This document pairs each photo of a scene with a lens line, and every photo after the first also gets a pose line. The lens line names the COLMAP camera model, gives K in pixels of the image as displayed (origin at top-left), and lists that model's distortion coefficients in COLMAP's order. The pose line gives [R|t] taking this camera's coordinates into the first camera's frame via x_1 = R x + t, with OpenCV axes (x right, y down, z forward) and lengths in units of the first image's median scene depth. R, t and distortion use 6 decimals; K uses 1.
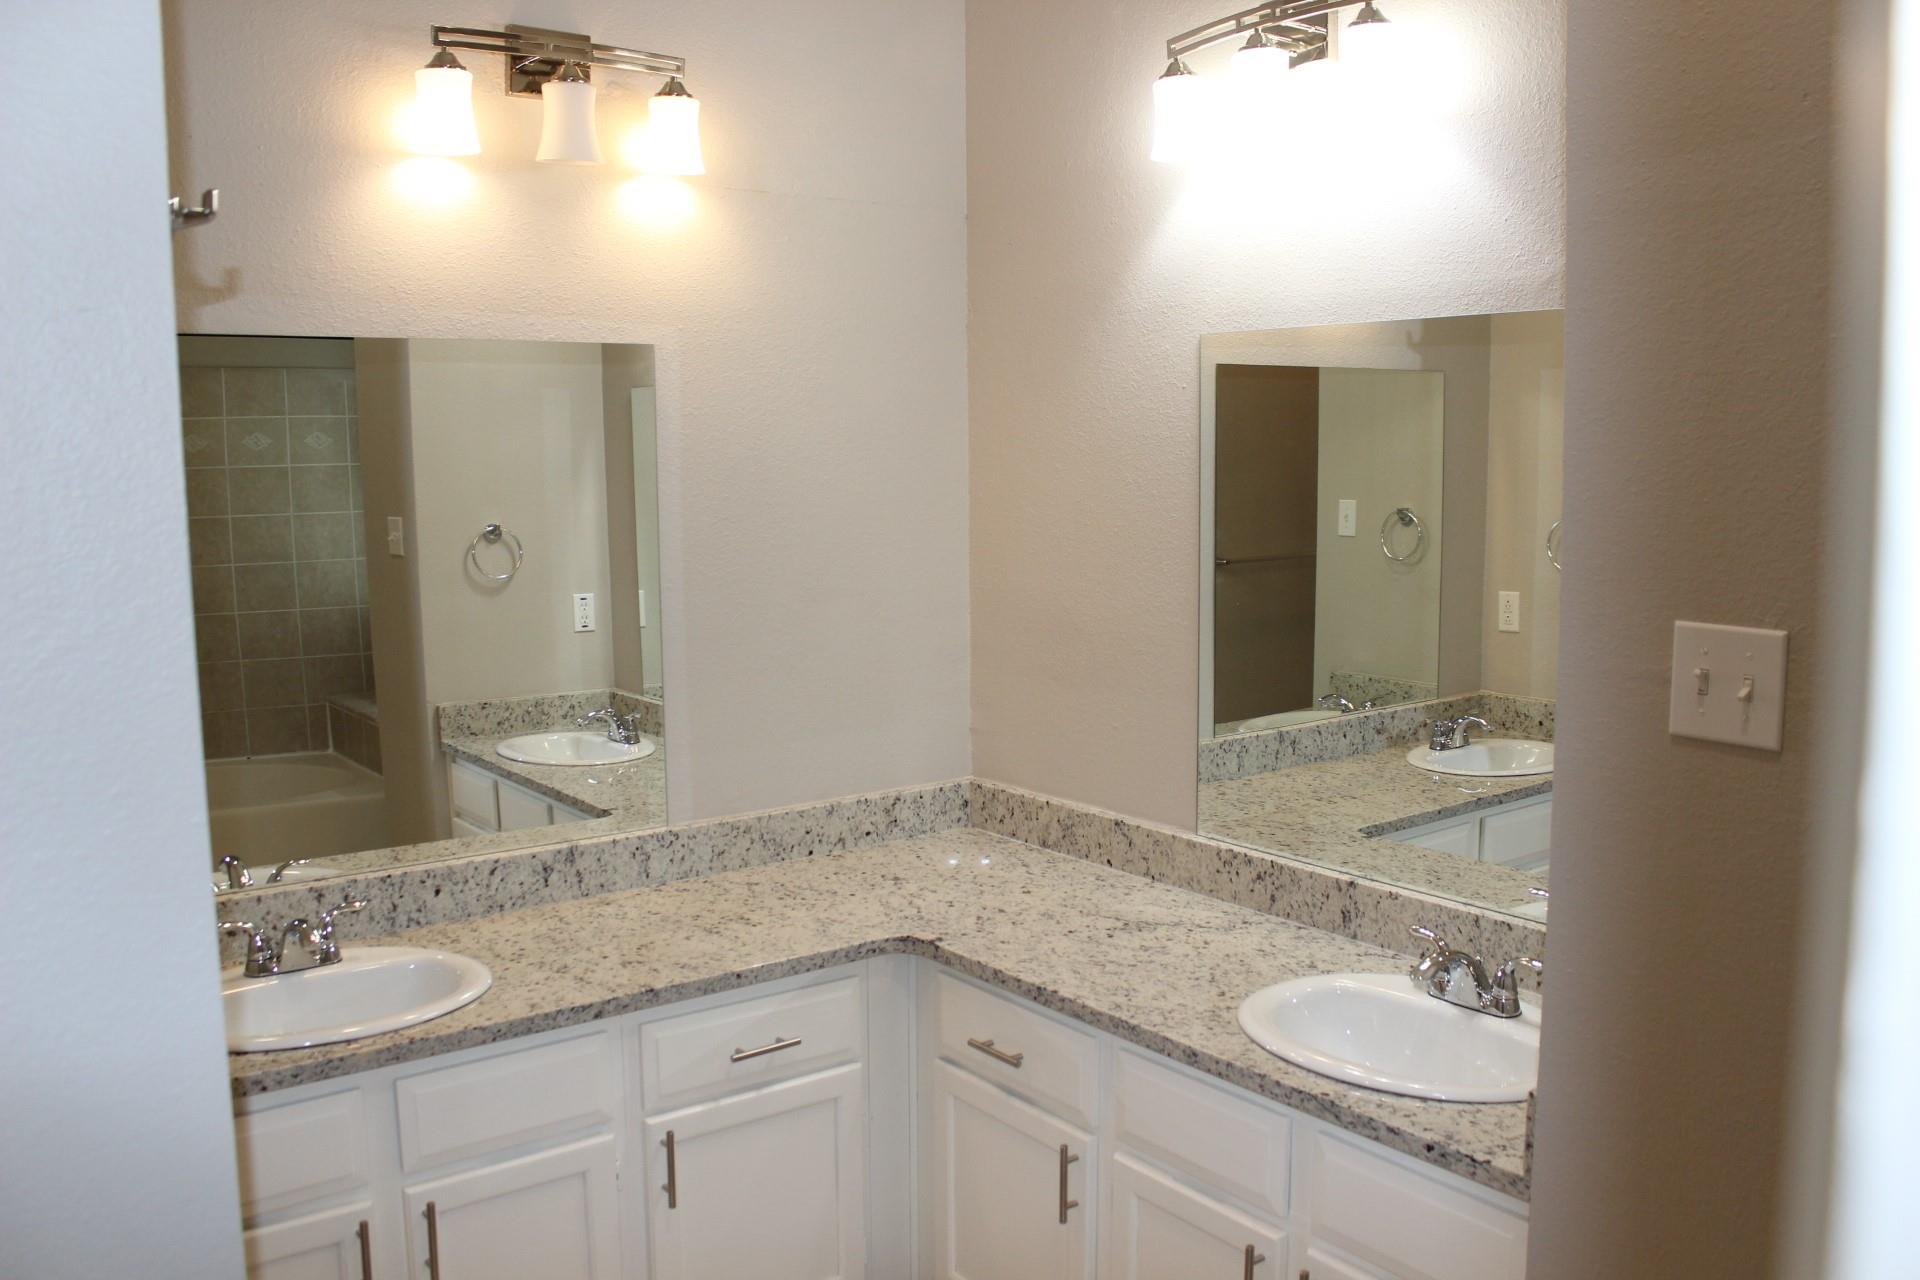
lens RADIAL K [[1600.0, 0, 1008.9], [0, 1600.0, 630.7], [0, 0, 1]] dist [-0.163946, 0.137963]
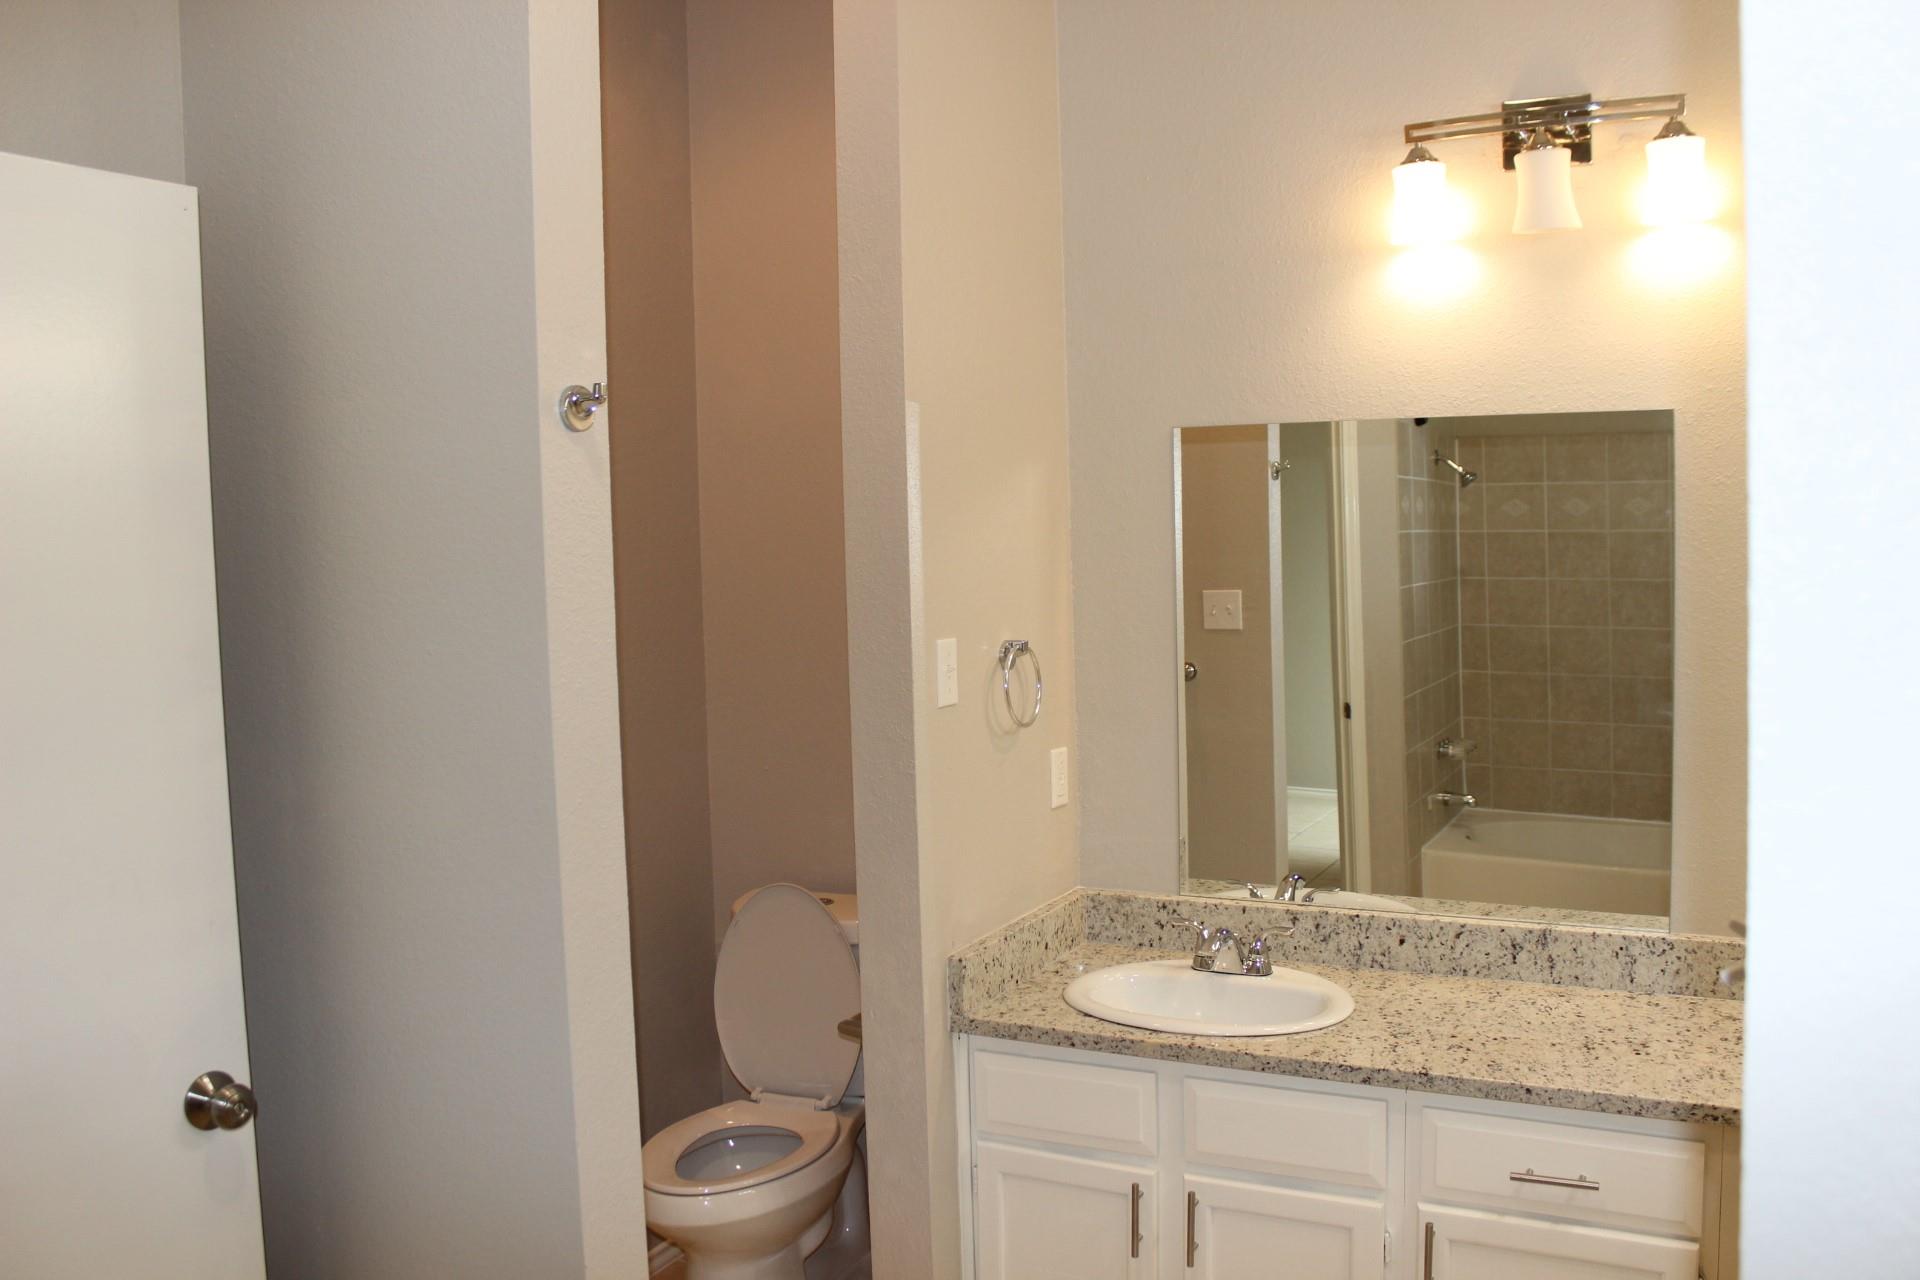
lens RADIAL K [[1600.0, 0, 988.0], [0, 1600.0, 634.0], [0, 0, 1]] dist [-0.163946, 0.137963]
pose [[0.440673, 0.057466, -0.895826, 0.456526], [-0.087769, 0.995926, 0.020713, -0.037137], [0.893367, 0.069498, 0.443921, 0.271113]]
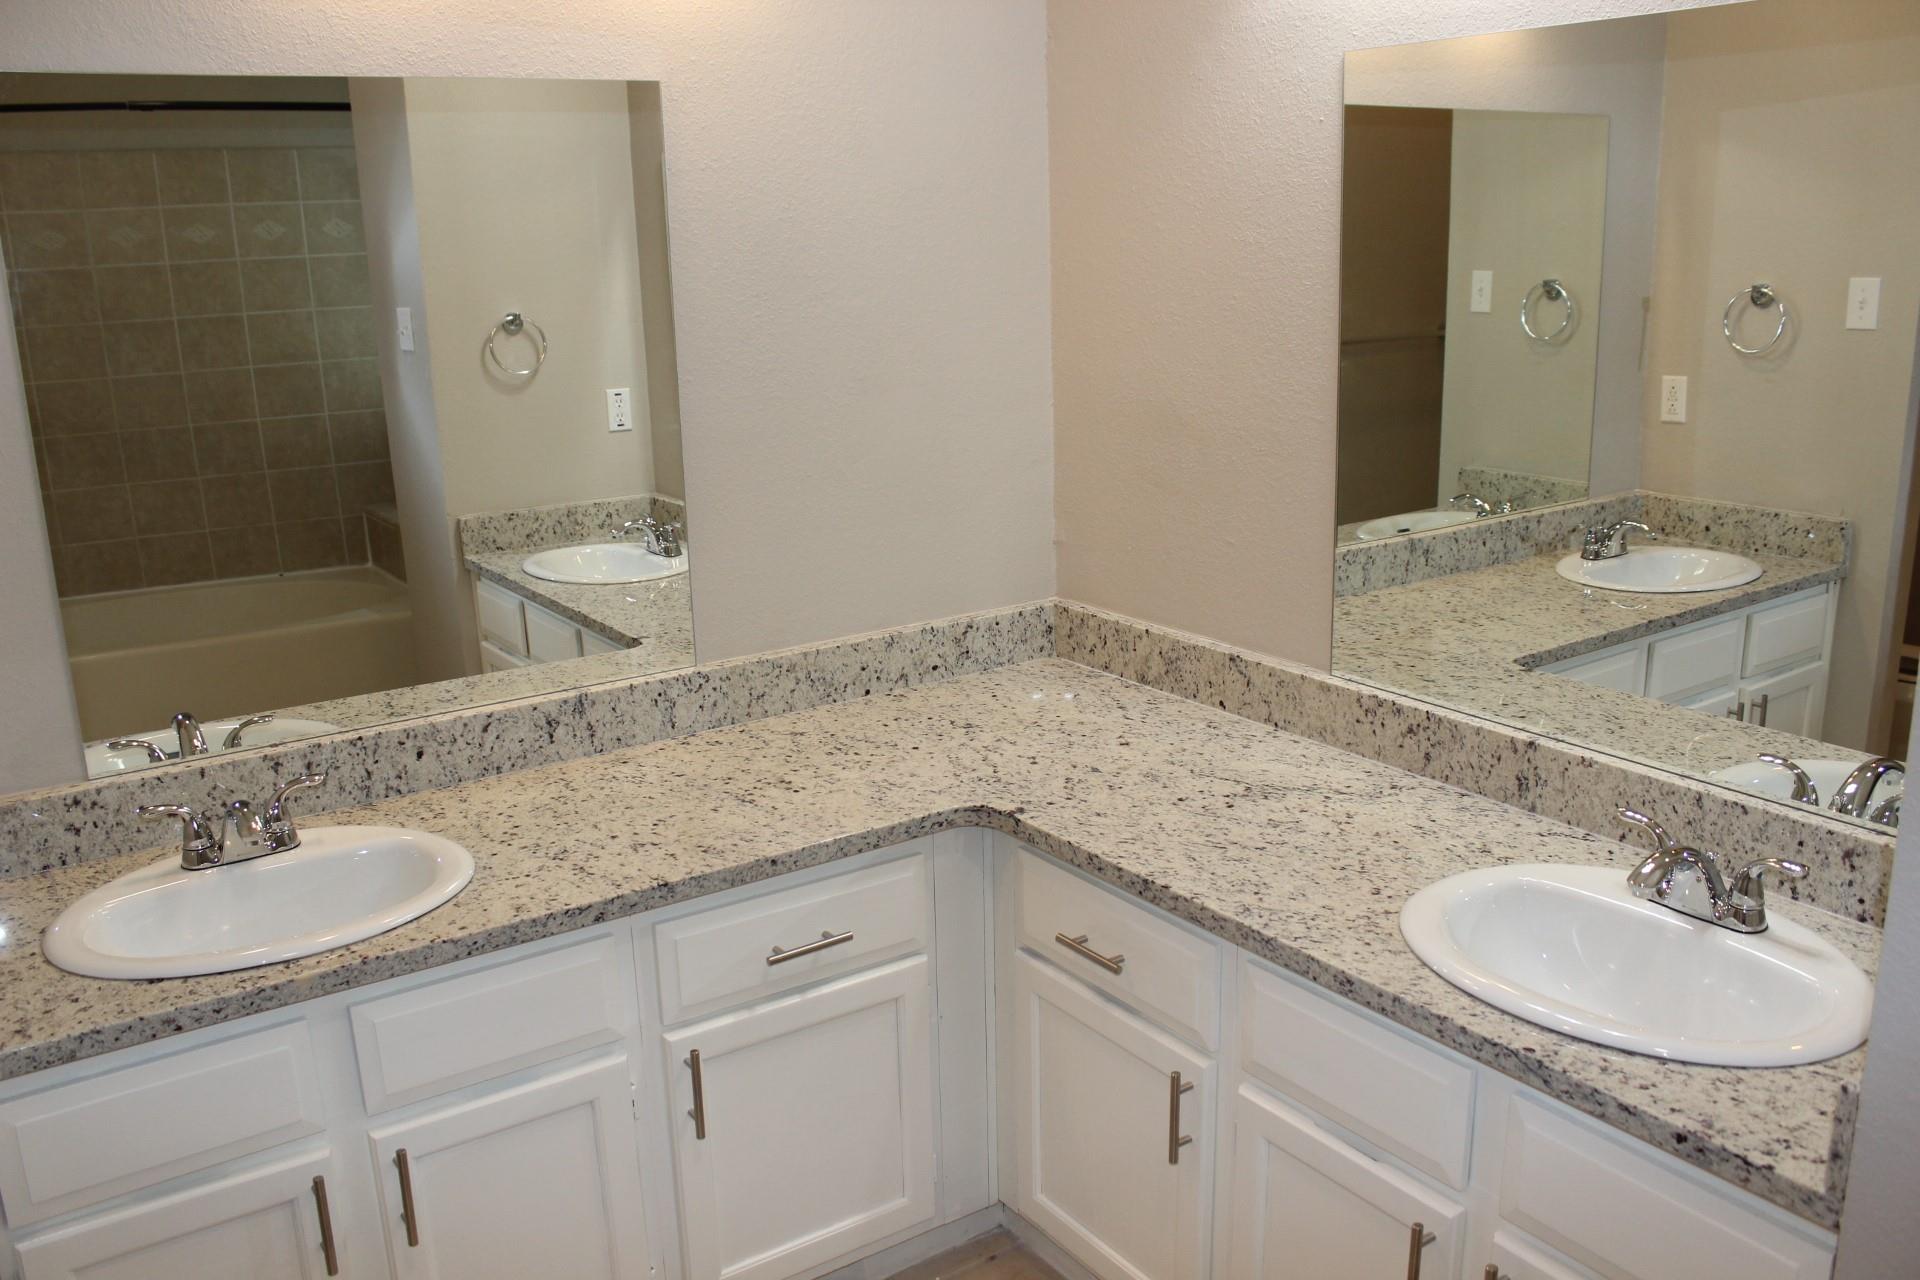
lens RADIAL K [[1600.0, 0, 997.4], [0, 1600.0, 634.1], [0, 0, 1]] dist [-0.163946, 0.137963]
pose [[0.998393, -0.005223, -0.056434, -0.008540], [0.012788, 0.990825, 0.134547, -0.006242], [0.055213, -0.135052, 0.989299, 0.197191]]
